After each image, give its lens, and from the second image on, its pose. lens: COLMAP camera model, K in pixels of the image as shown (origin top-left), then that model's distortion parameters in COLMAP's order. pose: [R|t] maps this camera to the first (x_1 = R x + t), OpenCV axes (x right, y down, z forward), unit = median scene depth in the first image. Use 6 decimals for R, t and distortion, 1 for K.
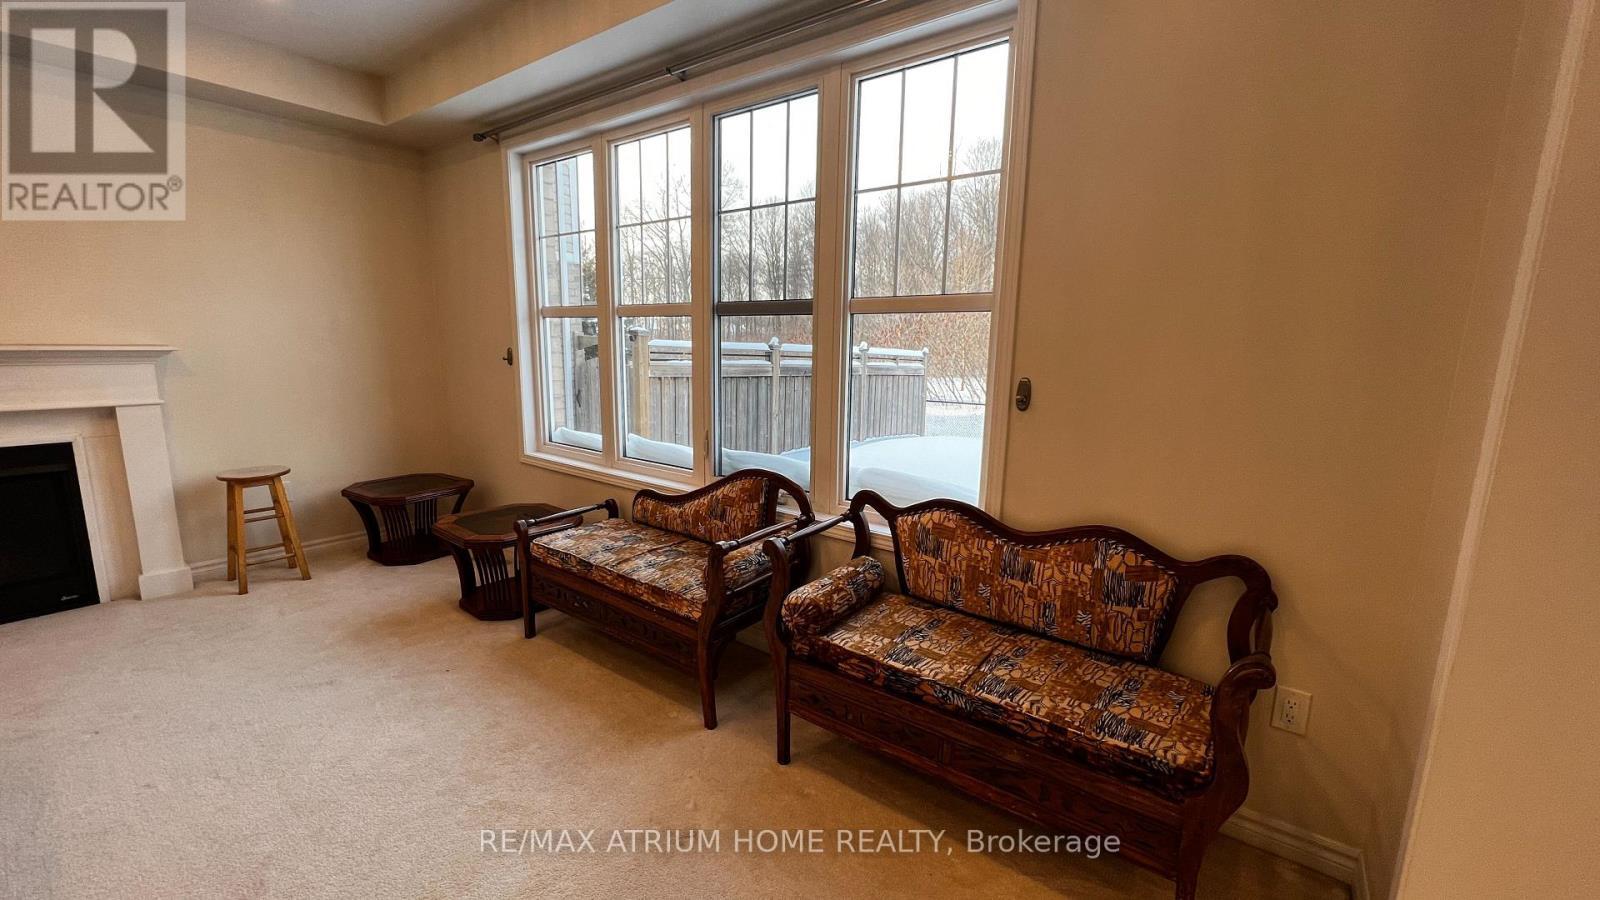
lens RADIAL K [[634.8, 0, 802.1], [0, 634.8, 452.7], [0, 0, 1]] dist [0.000868, -0.000604]
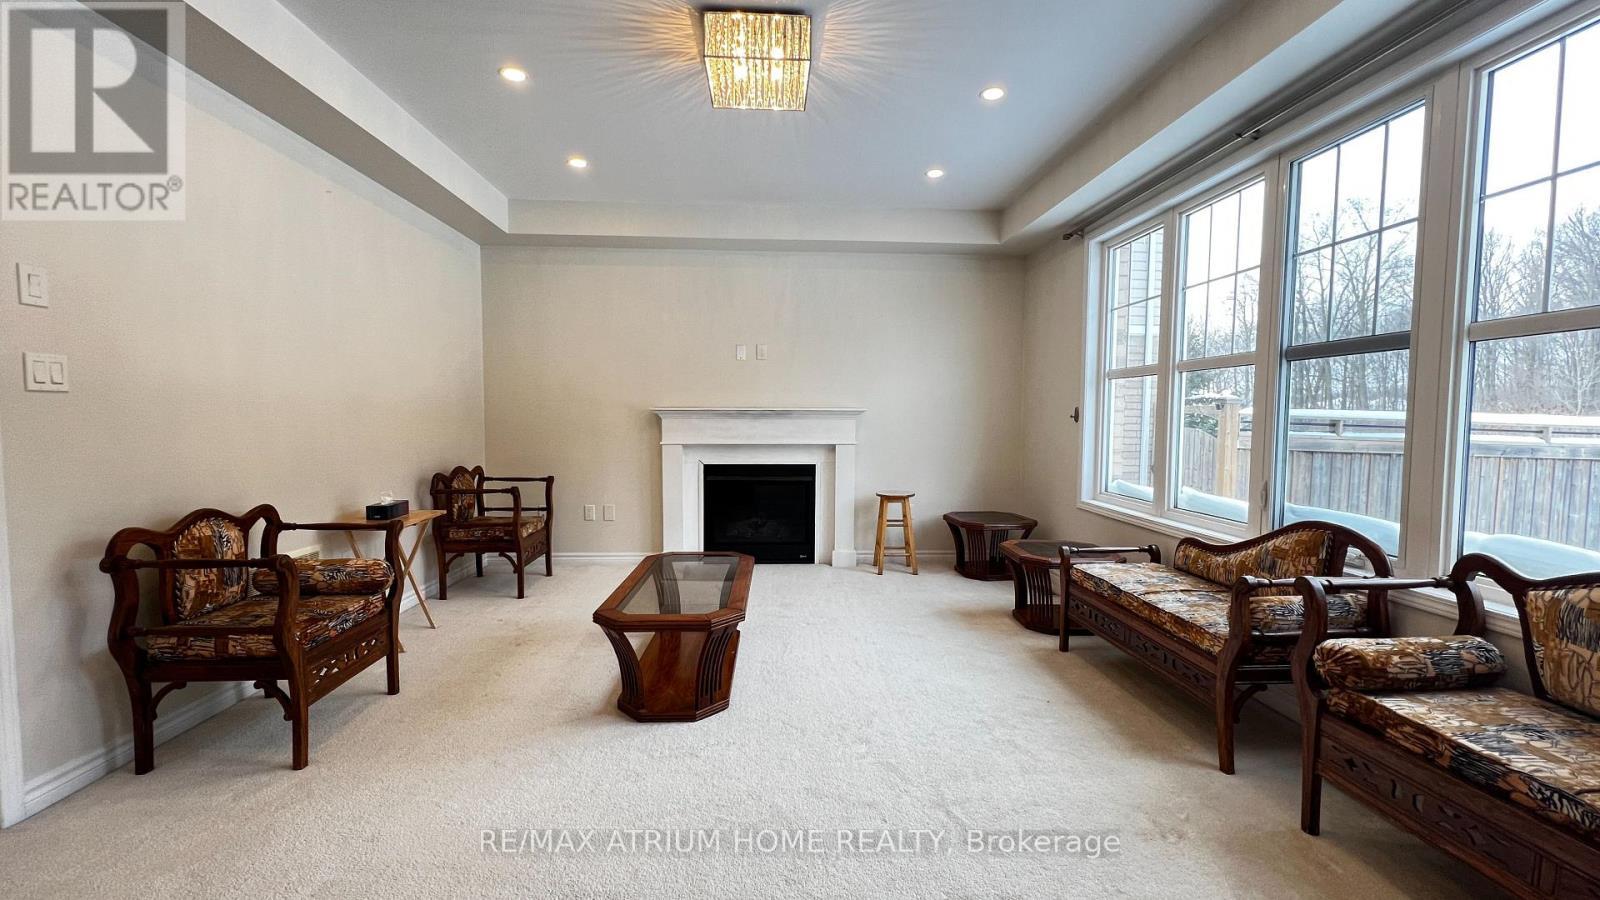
lens RADIAL K [[634.8, 0, 802.1], [0, 634.8, 452.7], [0, 0, 1]] dist [0.000868, -0.000604]
pose [[0.650320, 0.030916, -0.759031, 0.138918], [-0.127949, 0.989355, -0.069327, 0.090268], [0.748808, 0.142202, 0.647353, -0.160388]]
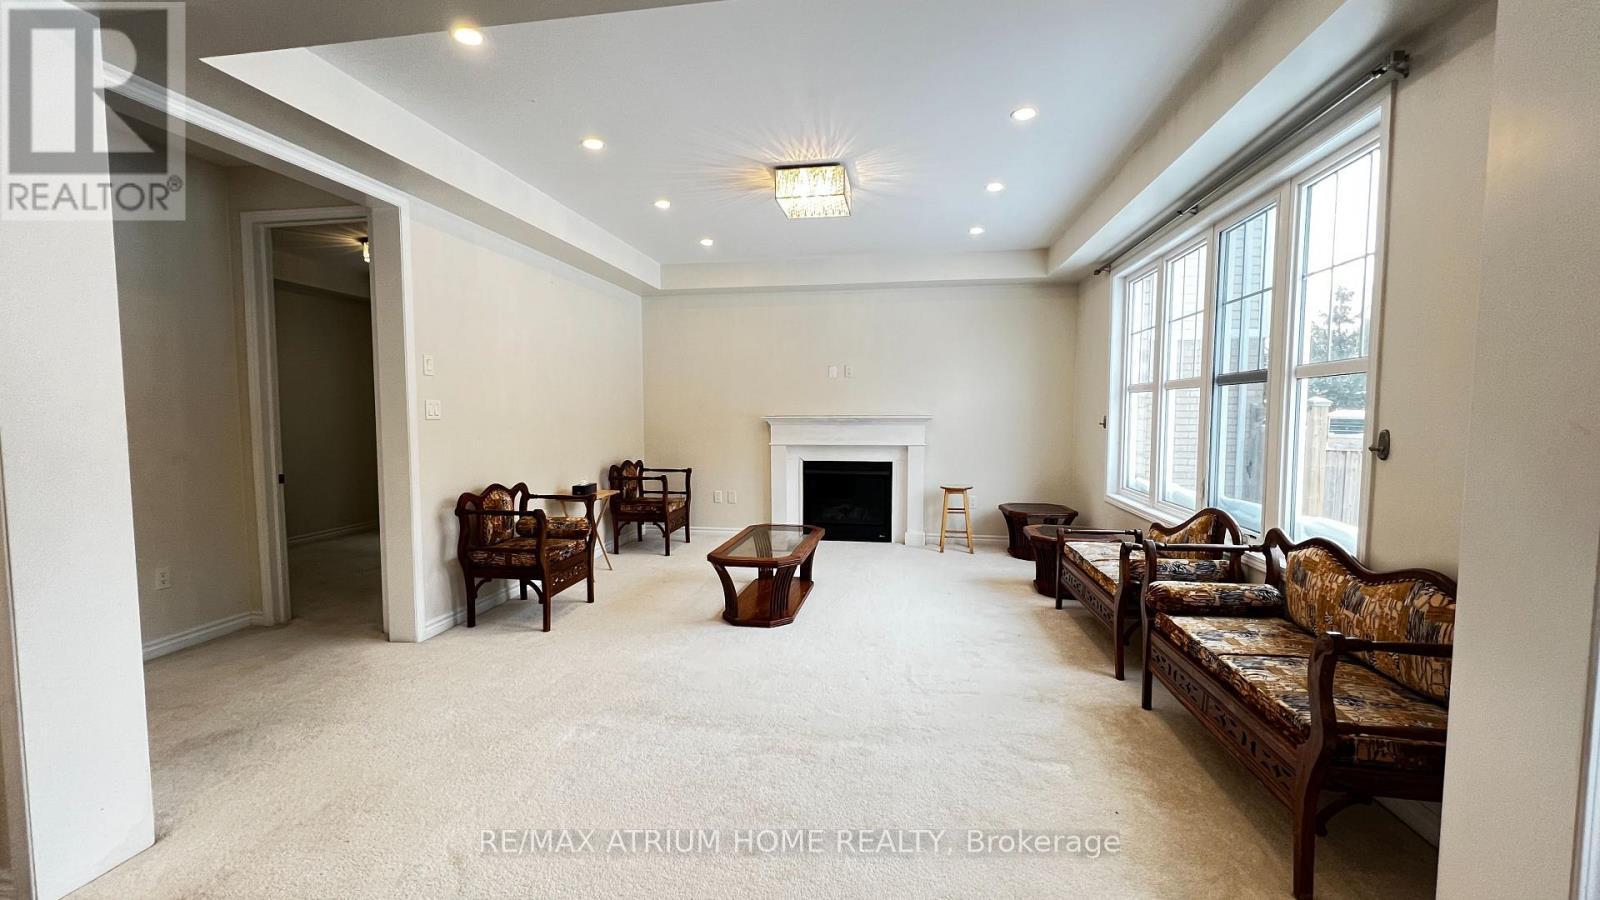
lens RADIAL K [[634.8, 0, 802.1], [0, 634.8, 452.7], [0, 0, 1]] dist [0.000868, -0.000604]
pose [[0.470010, 0.039715, -0.881767, 0.656569], [-0.146020, 0.988721, -0.033301, 0.080751], [0.870499, 0.144408, 0.470508, -0.294295]]
